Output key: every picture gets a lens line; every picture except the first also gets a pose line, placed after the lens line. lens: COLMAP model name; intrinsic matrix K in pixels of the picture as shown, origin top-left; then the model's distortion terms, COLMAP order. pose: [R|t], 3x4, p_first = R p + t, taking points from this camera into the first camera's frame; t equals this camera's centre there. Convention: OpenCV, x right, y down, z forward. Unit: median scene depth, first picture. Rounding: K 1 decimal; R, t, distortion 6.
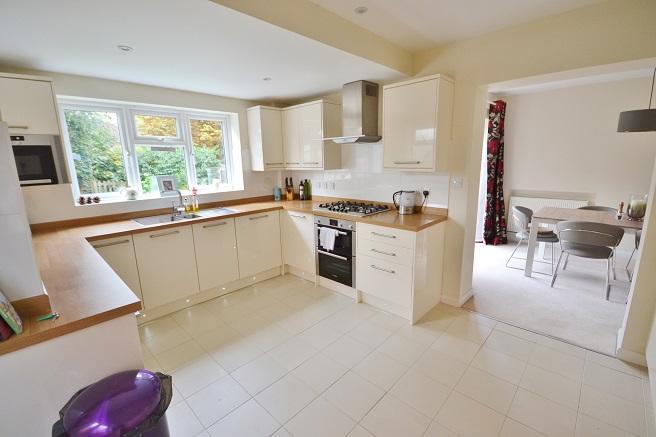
lens RADIAL K [[290.4, 0, 327.1], [0, 290.4, 220.2], [0, 0, 1]] dist [0.003362, -0.007848]
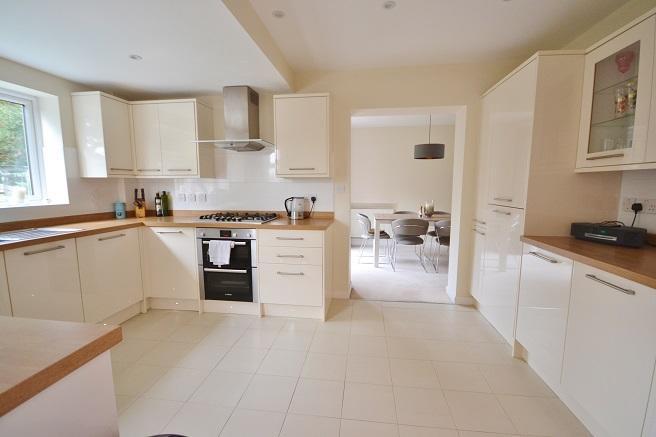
lens RADIAL K [[290.4, 0, 329.0], [0, 290.4, 218.9], [0, 0, 1]] dist [0.003362, -0.007848]
pose [[0.808580, -0.046166, 0.586572, -0.228758], [0.104279, 0.992379, -0.065642, 0.052436], [-0.579072, 0.114244, 0.807232, 0.087559]]
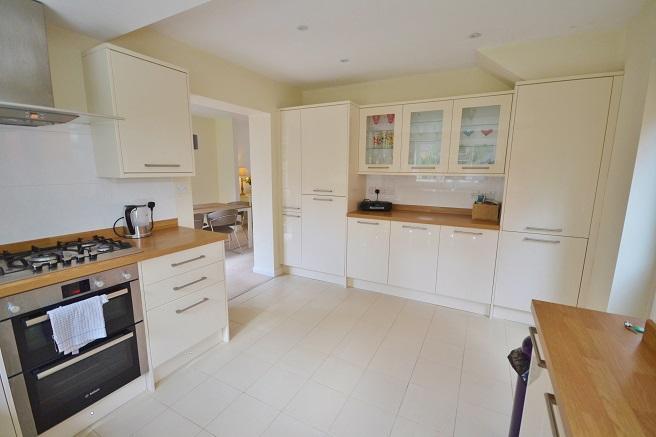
lens RADIAL K [[290.4, 0, 327.2], [0, 290.4, 218.9], [0, 0, 1]] dist [0.003362, -0.007848]
pose [[-0.252941, -0.148504, 0.956016, -0.488738], [0.193710, 0.960366, 0.200431, -0.109673], [-0.947891, 0.235887, -0.214149, 0.652105]]
